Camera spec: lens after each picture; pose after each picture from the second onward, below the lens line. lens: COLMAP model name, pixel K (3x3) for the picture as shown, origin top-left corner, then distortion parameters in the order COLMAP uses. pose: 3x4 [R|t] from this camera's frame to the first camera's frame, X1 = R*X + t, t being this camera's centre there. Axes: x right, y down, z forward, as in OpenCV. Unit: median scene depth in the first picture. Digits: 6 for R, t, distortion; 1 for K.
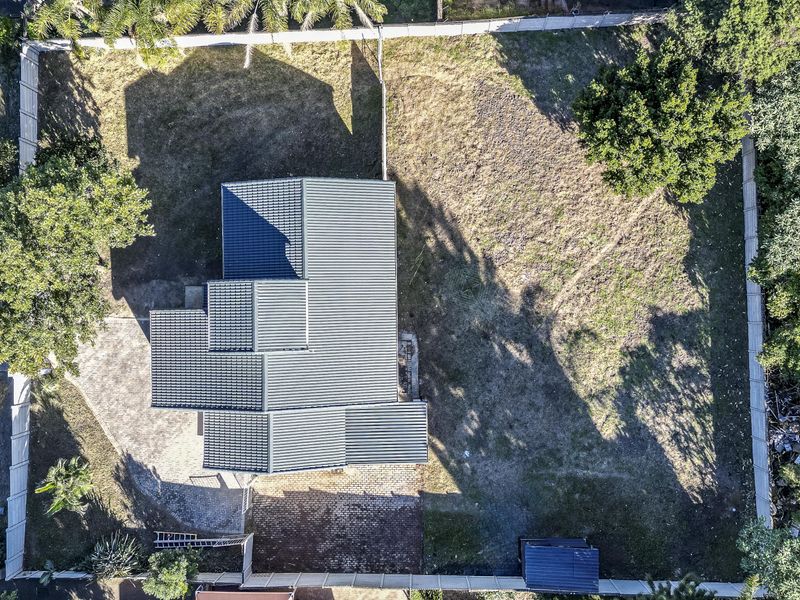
lens RADIAL K [[736.4, 0, 400.0], [0, 736.4, 300.0], [0, 0, 1]] dist [0.146317, -0.262255]
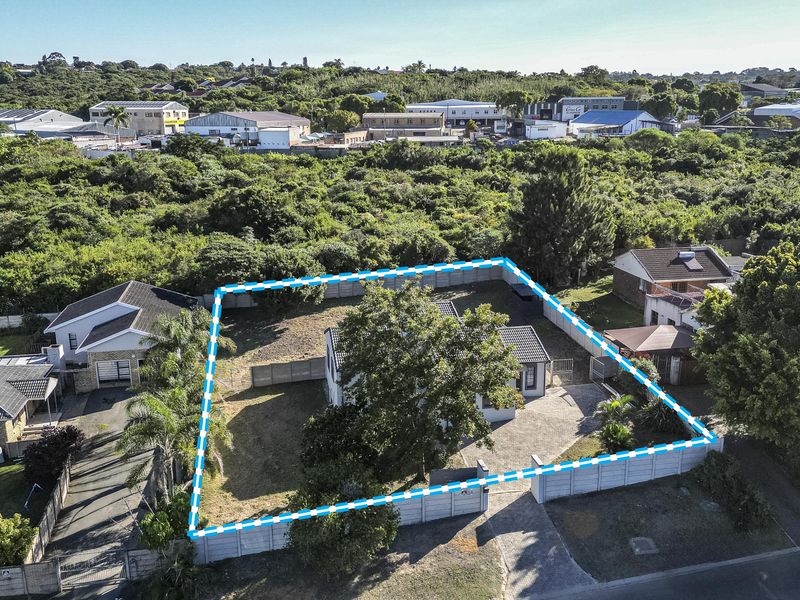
lens RADIAL K [[736.4, 0, 400.0], [0, 736.4, 300.0], [0, 0, 1]] dist [0.146317, -0.262255]
pose [[-0.178352, -0.229147, 0.956913, -1.407829], [0.983892, -0.029522, 0.176311, -0.262673], [-0.012151, 0.972944, 0.230721, 0.562636]]
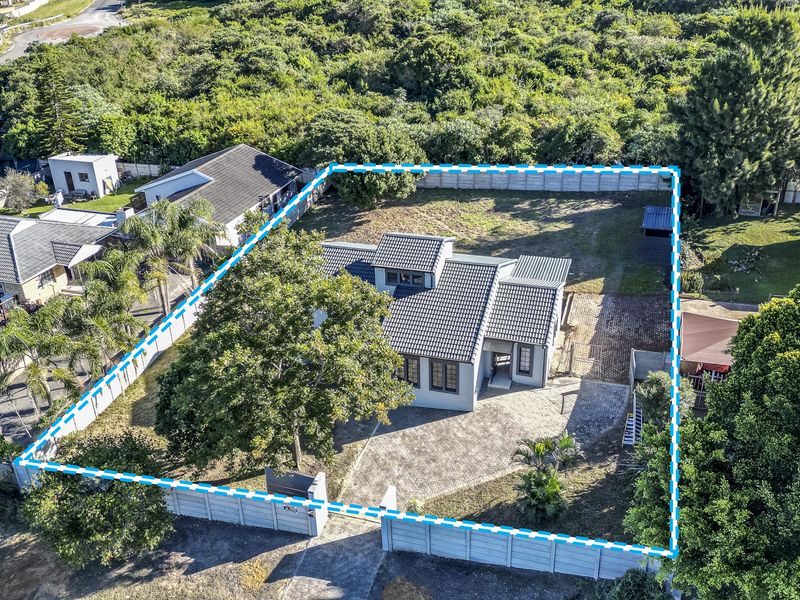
lens RADIAL K [[737.5, 0, 400.0], [0, 737.5, 300.0], [0, 0, 1]] dist [0.084289, -0.076248]
pose [[0.317962, -0.419129, 0.850430, -1.059330], [0.948100, 0.142745, -0.284129, 0.293261], [-0.002307, 0.896635, 0.442764, 0.503894]]
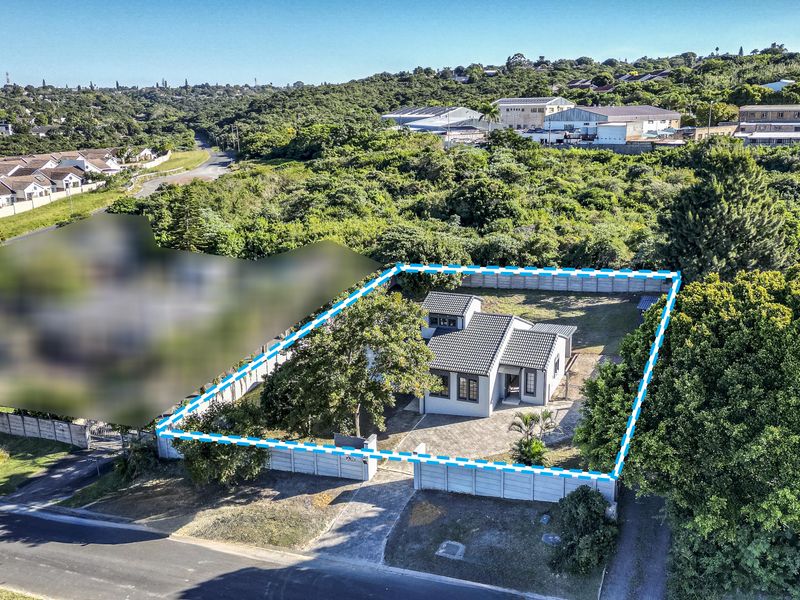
lens RADIAL K [[736.4, 0, 400.0], [0, 736.4, 300.0], [0, 0, 1]] dist [0.146317, -0.262255]
pose [[0.409994, -0.218681, 0.885485, -1.414594], [0.911958, 0.114683, -0.393929, 0.465596], [-0.015405, 0.969034, 0.246447, 0.545420]]
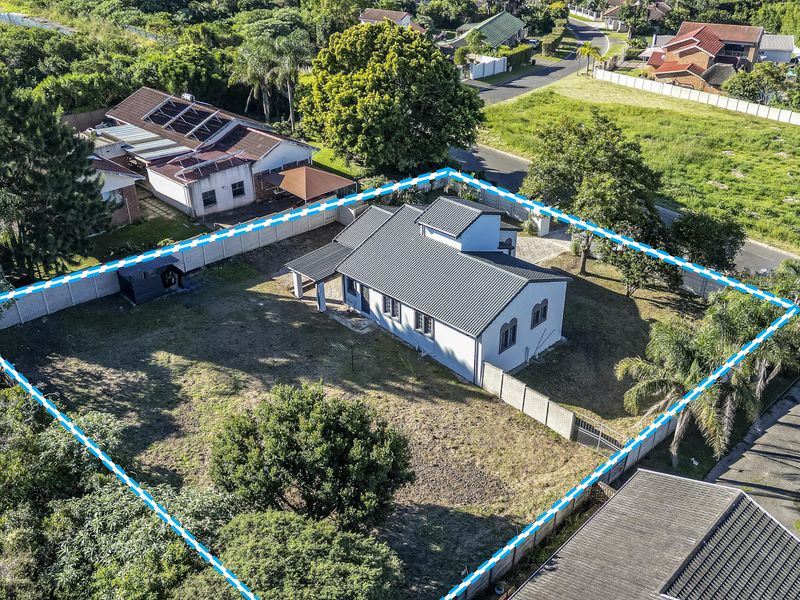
lens RADIAL K [[736.4, 0, 400.0], [0, 736.4, 300.0], [0, 0, 1]] dist [0.146317, -0.262255]
pose [[-0.712973, 0.378242, -0.590426, 0.621820], [-0.700383, -0.343731, 0.625549, -0.674768], [0.033661, 0.859524, 0.509985, 0.413561]]
